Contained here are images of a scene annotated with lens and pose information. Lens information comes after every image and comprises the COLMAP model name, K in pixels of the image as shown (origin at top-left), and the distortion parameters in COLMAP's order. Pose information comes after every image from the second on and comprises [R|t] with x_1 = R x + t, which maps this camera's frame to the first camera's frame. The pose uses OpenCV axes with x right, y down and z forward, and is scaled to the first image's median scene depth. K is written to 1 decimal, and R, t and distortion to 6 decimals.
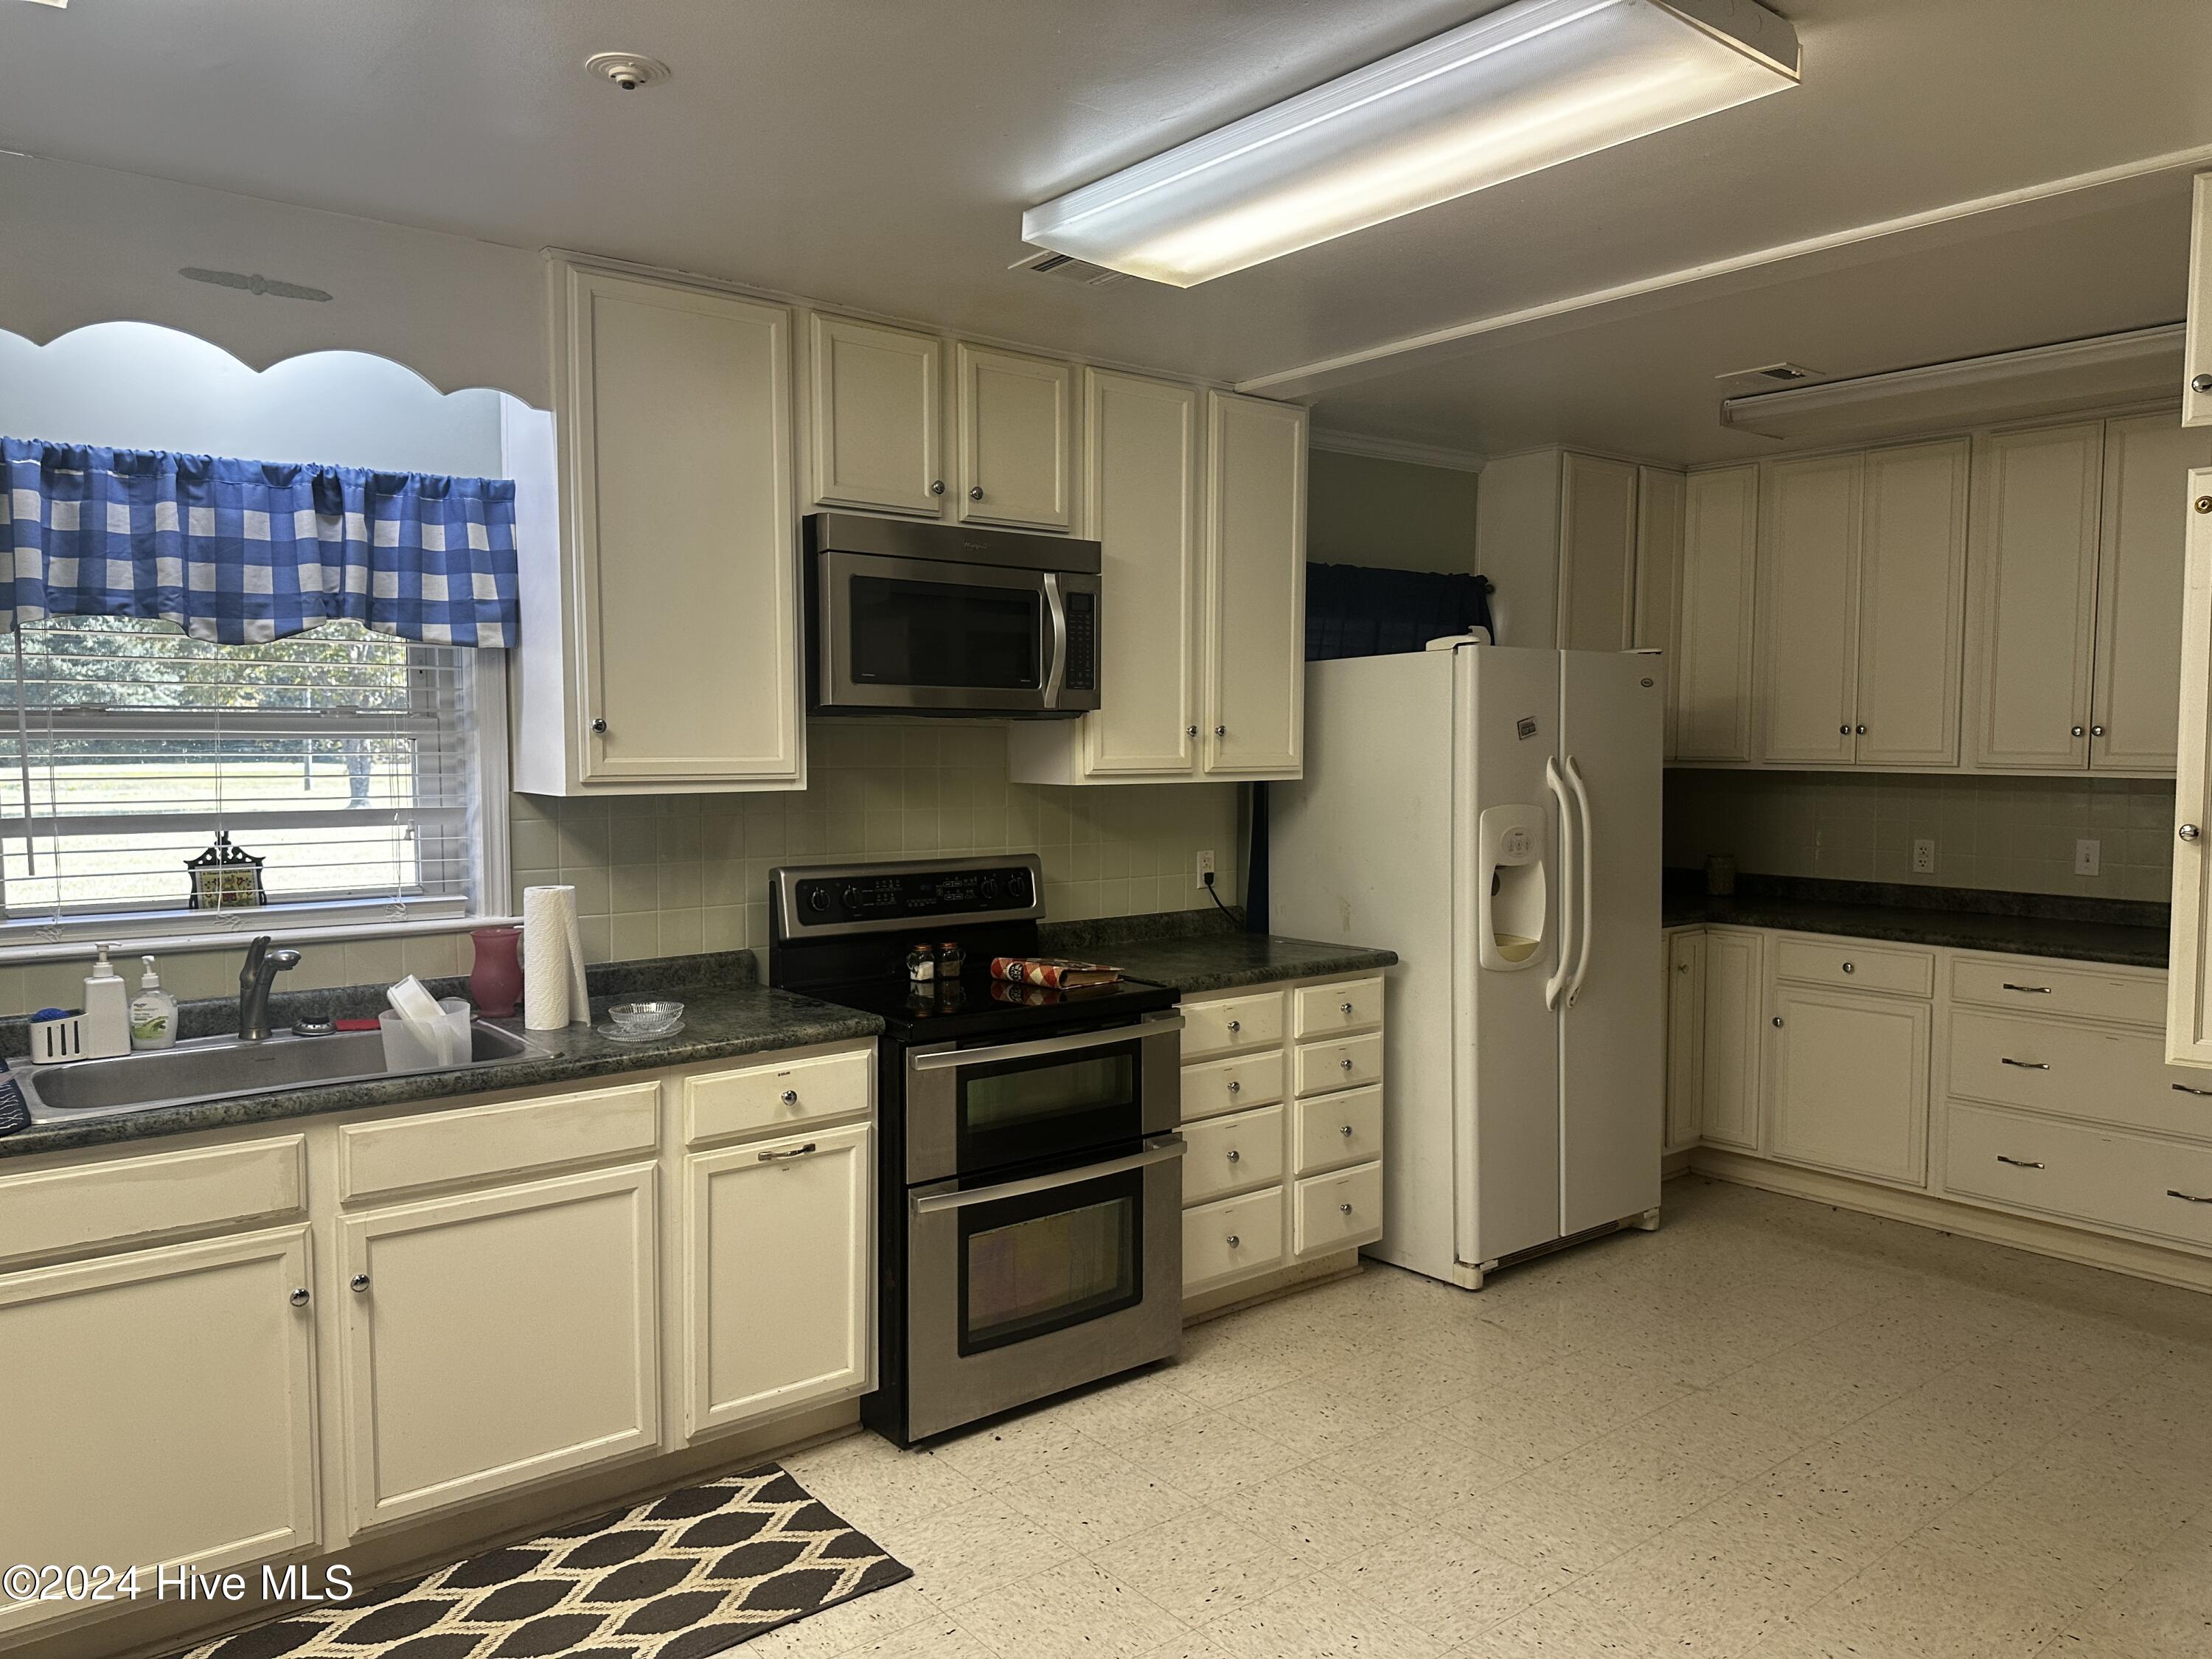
lens RADIAL K [[1510.8, 0, 1106.0], [0, 1510.8, 829.5], [0, 0, 1]] dist [0.001910, -0.073980]
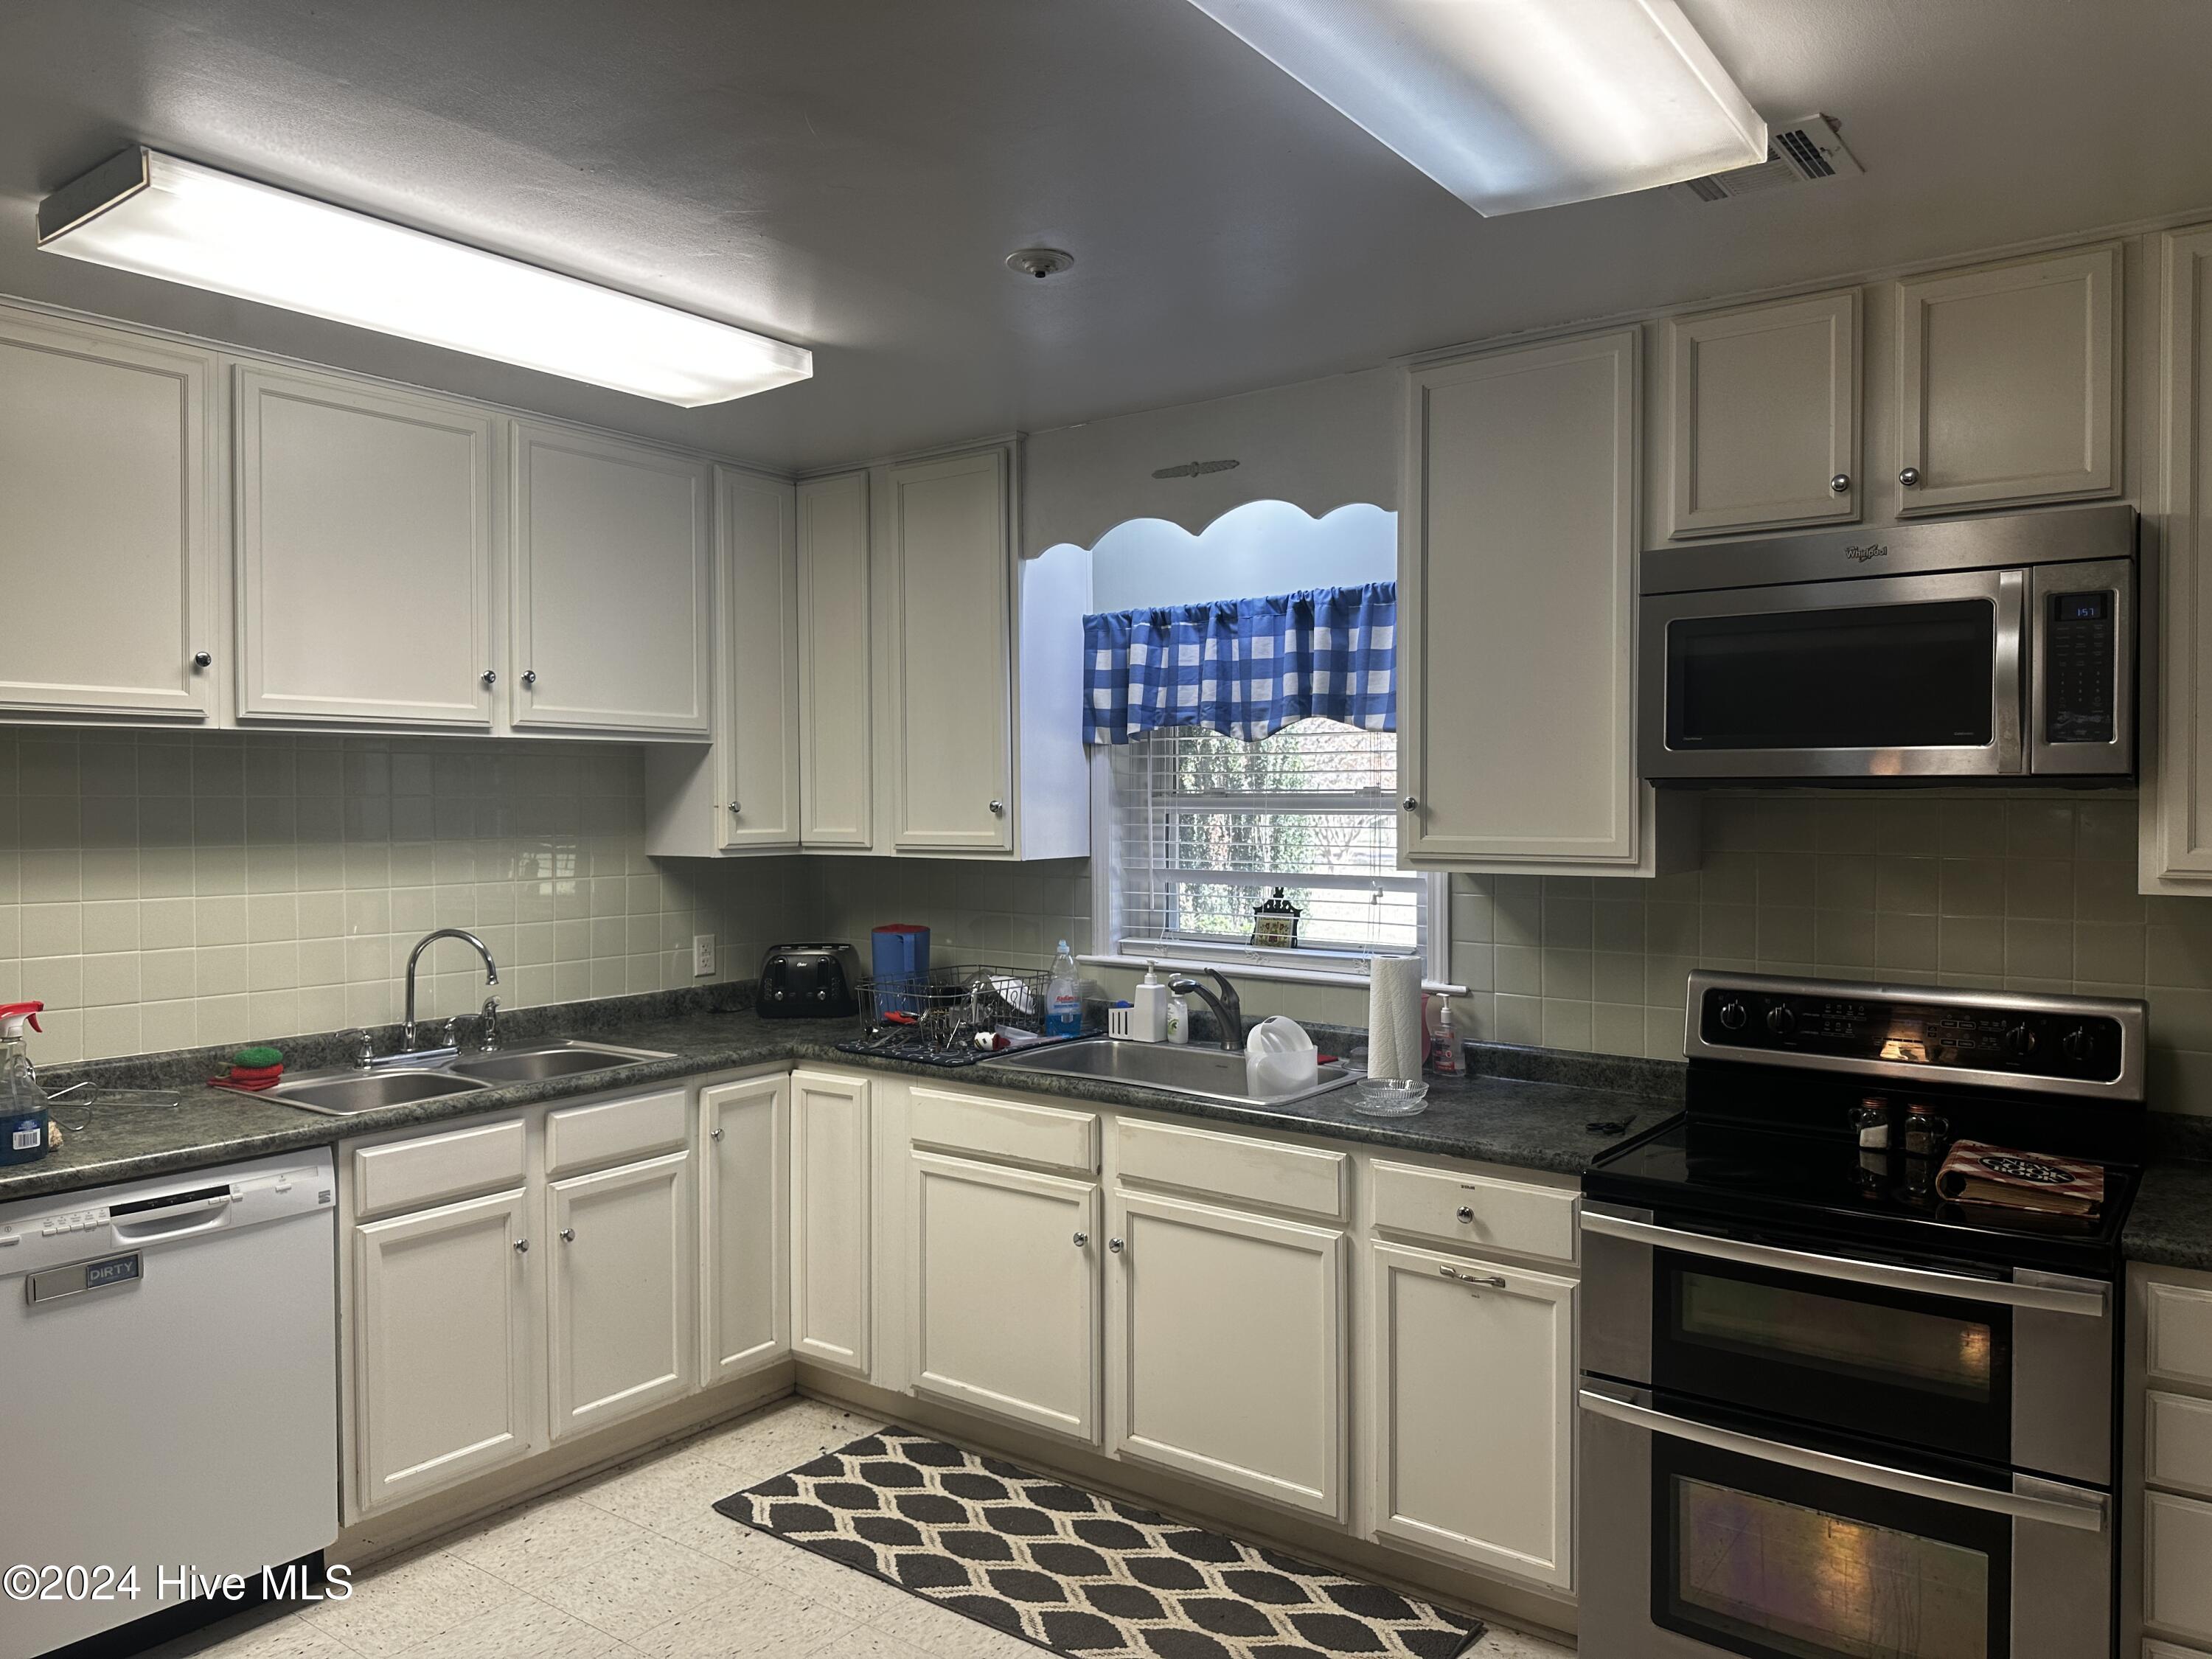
lens RADIAL K [[1539.5, 0, 1099.2], [0, 1539.5, 773.7], [0, 0, 1]] dist [0.071856, -0.182958]
pose [[0.197812, -0.022101, -0.979991, 0.685783], [-0.059438, 0.997636, -0.034496, -0.041624], [0.978436, 0.065073, 0.196031, 0.605863]]
